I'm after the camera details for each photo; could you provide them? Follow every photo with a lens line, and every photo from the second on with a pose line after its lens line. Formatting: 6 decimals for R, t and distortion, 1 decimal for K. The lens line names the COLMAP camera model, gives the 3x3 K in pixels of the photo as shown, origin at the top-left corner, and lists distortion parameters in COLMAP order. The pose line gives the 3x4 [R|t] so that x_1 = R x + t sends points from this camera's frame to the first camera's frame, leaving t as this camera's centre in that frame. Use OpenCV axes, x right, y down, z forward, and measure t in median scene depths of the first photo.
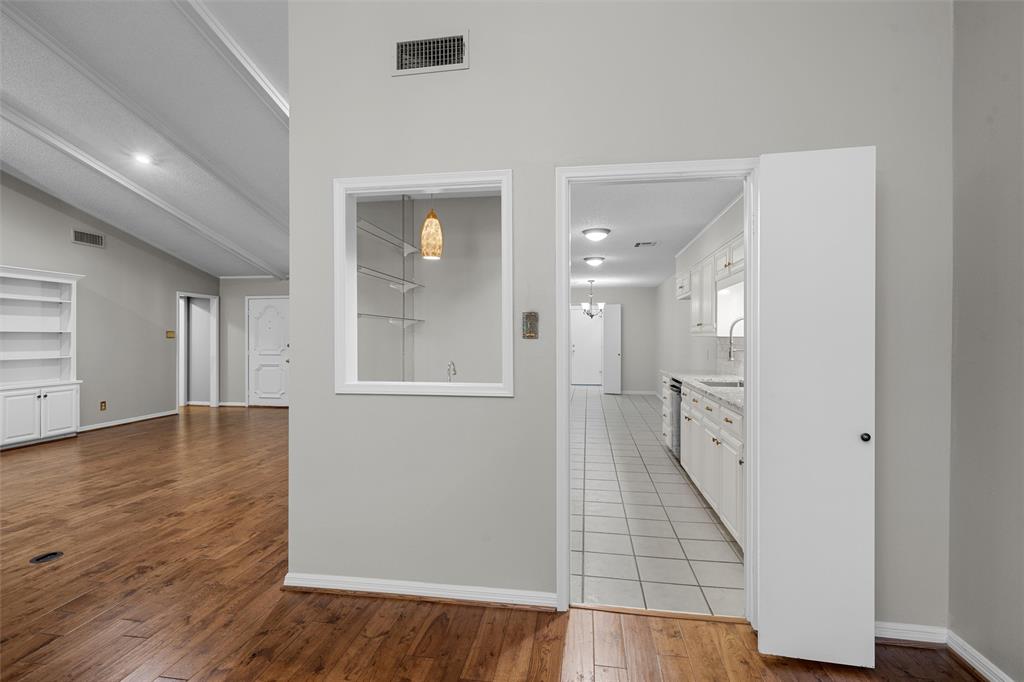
lens RADIAL K [[464.9, 0, 512.0], [0, 464.9, 341.0], [0, 0, 1]] dist [0.004163, 0.000488]
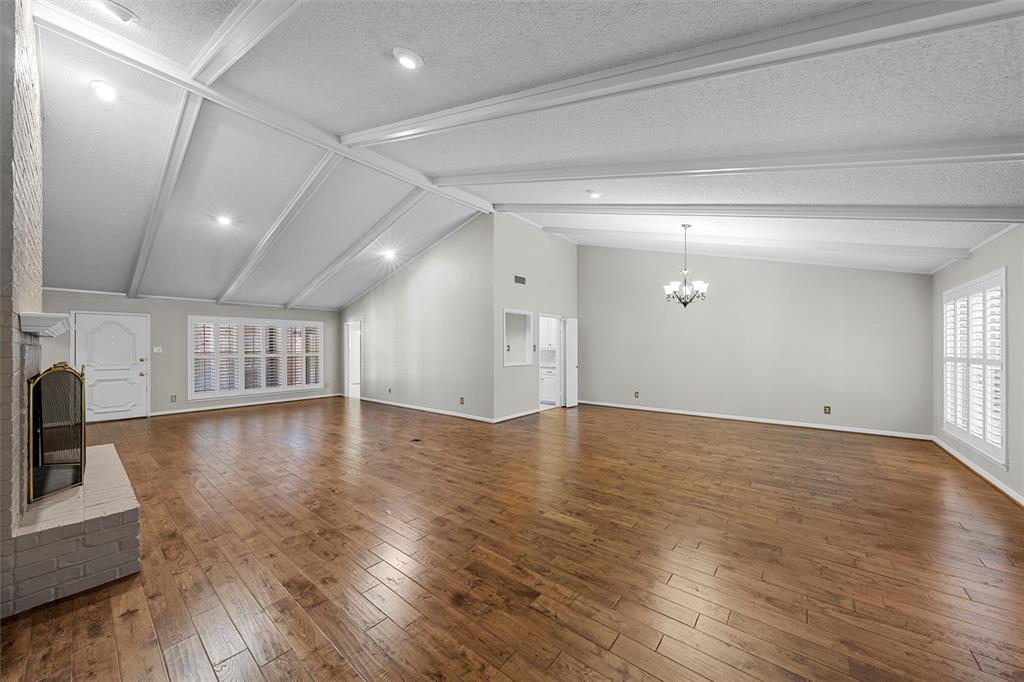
lens RADIAL K [[363.0, 0, 512.0], [0, 363.0, 341.0], [0, 0, 1]] dist [-0.000386, 0.000007]
pose [[0.502501, 0.015098, 0.864445, -1.272997], [0.008061, 0.999722, -0.022147, -0.011460], [-0.864539, 0.018097, 0.502239, -0.219177]]
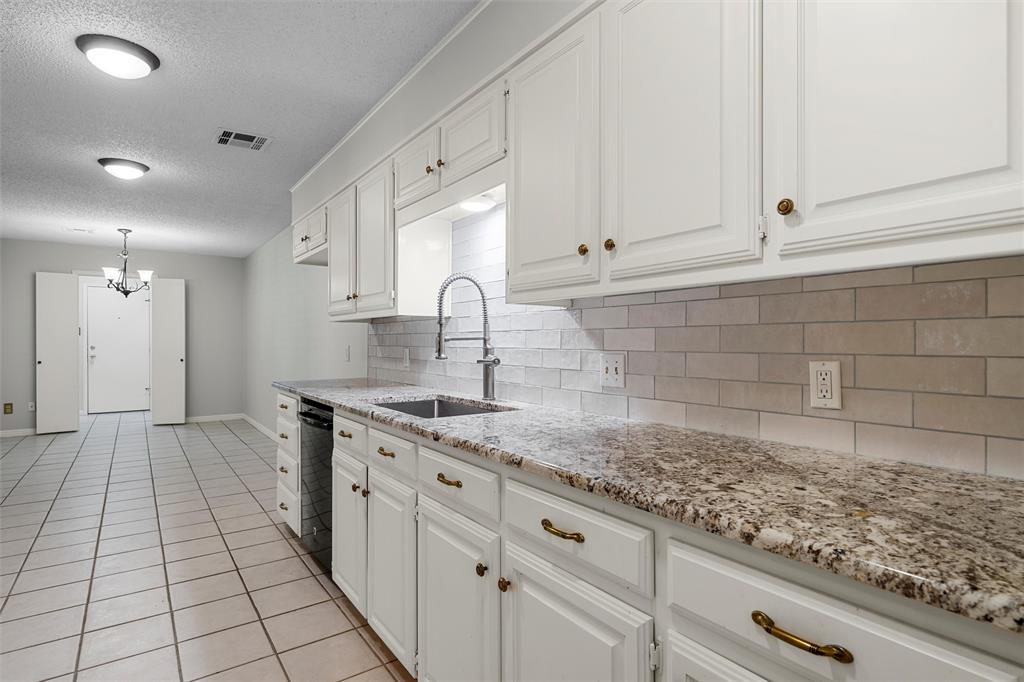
lens RADIAL K [[529.7, 0, 506.9], [0, 529.7, 342.9], [0, 0, 1]] dist [0.005798, 0.000004]
pose [[0.712402, -0.001722, 0.701769, 0.093167], [0.003968, 0.999991, -0.001575, 0.019938], [-0.701760, 0.003907, 0.712403, 0.421292]]
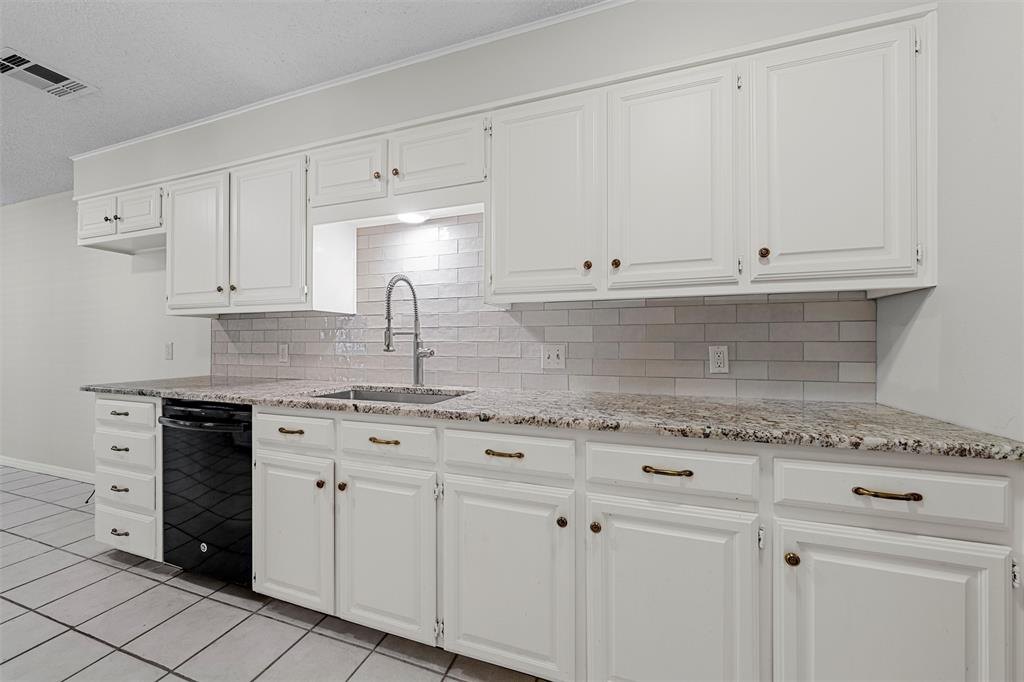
lens RADIAL K [[376.1, 0, 511.8], [0, 376.1, 344.3], [0, 0, 1]] dist [-0.002179, -0.000019]
pose [[0.170965, -0.002244, 0.985275, 0.045150], [0.005262, 0.999985, 0.001365, 0.026118], [-0.985263, 0.004951, 0.170974, 0.606215]]
